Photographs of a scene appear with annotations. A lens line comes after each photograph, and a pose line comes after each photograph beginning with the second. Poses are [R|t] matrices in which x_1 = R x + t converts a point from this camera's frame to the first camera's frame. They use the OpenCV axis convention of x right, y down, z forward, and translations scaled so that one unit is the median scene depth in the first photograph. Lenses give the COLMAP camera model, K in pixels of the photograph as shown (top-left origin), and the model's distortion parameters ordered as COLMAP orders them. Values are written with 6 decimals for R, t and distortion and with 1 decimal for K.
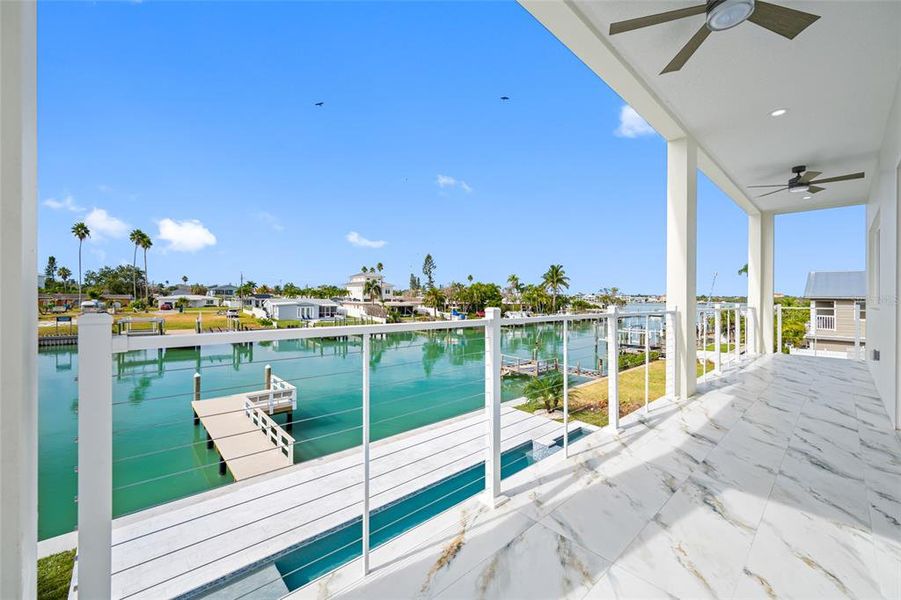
lens RADIAL K [[356.1, 0, 458.5], [0, 356.1, 286.6], [0, 0, 1]] dist [0.002550, -0.000712]
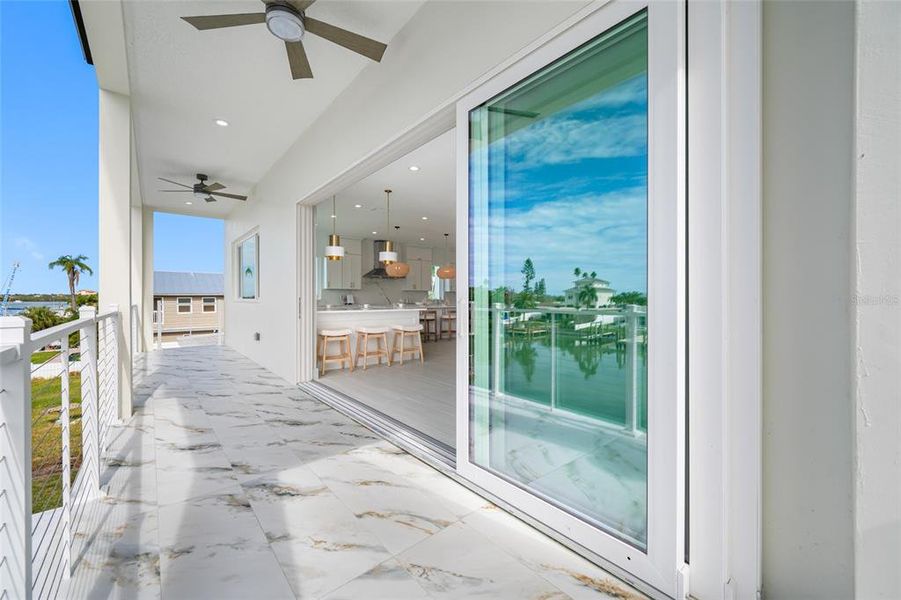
lens RADIAL K [[356.1, 0, 450.6], [0, 356.1, 297.0], [0, 0, 1]] dist [0.002550, -0.000712]
pose [[0.054399, -0.012891, 0.998436, -0.218372], [-0.023158, 0.999631, 0.014168, 0.012188], [-0.998251, -0.023892, 0.054080, 0.359333]]
